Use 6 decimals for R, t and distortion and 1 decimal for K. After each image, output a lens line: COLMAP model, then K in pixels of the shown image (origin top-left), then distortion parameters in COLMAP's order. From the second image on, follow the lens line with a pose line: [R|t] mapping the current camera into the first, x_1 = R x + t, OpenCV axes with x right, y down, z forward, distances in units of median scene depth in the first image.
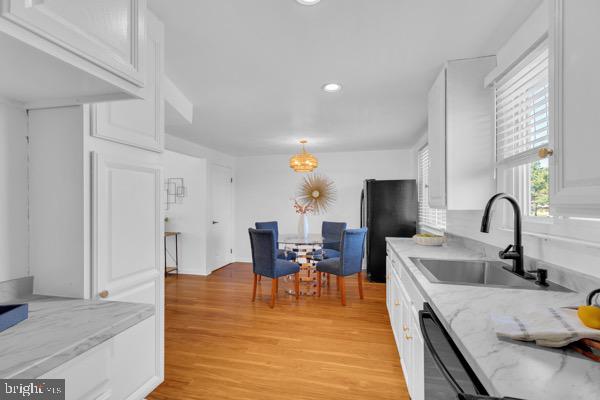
lens RADIAL K [[269.9, 0, 297.6], [0, 269.9, 200.8], [0, 0, 1]] dist [-0.003235, 0.000475]
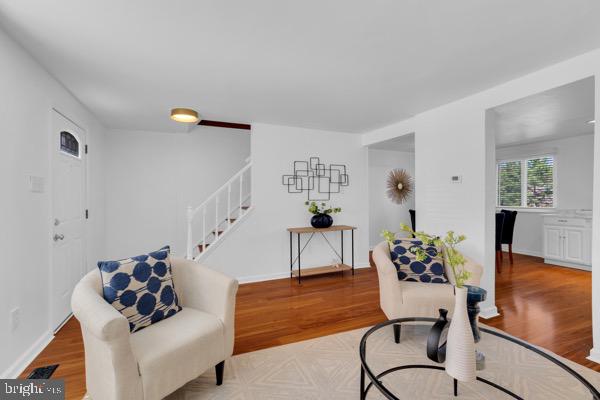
lens RADIAL K [[269.9, 0, 297.8], [0, 269.9, 198.8], [0, 0, 1]] dist [-0.003235, 0.000475]
pose [[0.805066, -0.005106, 0.593163, -1.148546], [0.000201, 0.999965, 0.008335, 0.022483], [-0.593185, -0.006591, 0.805039, 0.382899]]
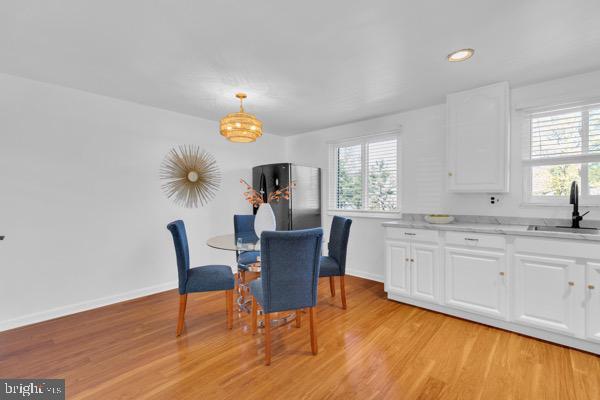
lens RADIAL K [[269.9, 0, 294.9], [0, 269.9, 194.9], [0, 0, 1]] dist [-0.003235, 0.000475]
pose [[0.494105, 0.000579, 0.869402, -0.463644], [-0.003131, 0.999994, 0.001113, 0.022497], [-0.869397, -0.003272, 0.494104, 0.522115]]
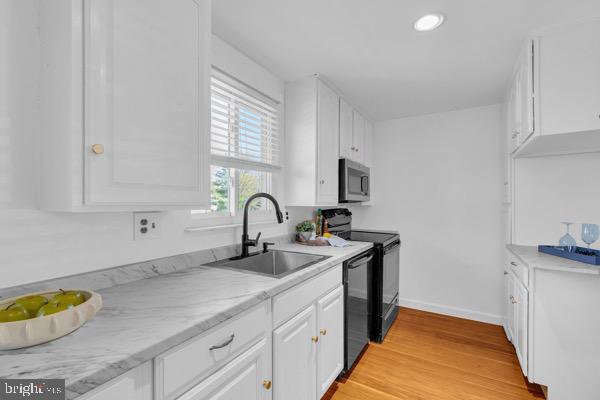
lens RADIAL K [[269.9, 0, 298.4], [0, 269.9, 204.9], [0, 0, 1]] dist [-0.003235, 0.000475]
pose [[-0.951708, -0.005162, 0.306962, 0.070297], [-0.003231, 0.999972, 0.006798, 0.009842], [-0.306988, 0.005478, -0.951697, 0.648381]]
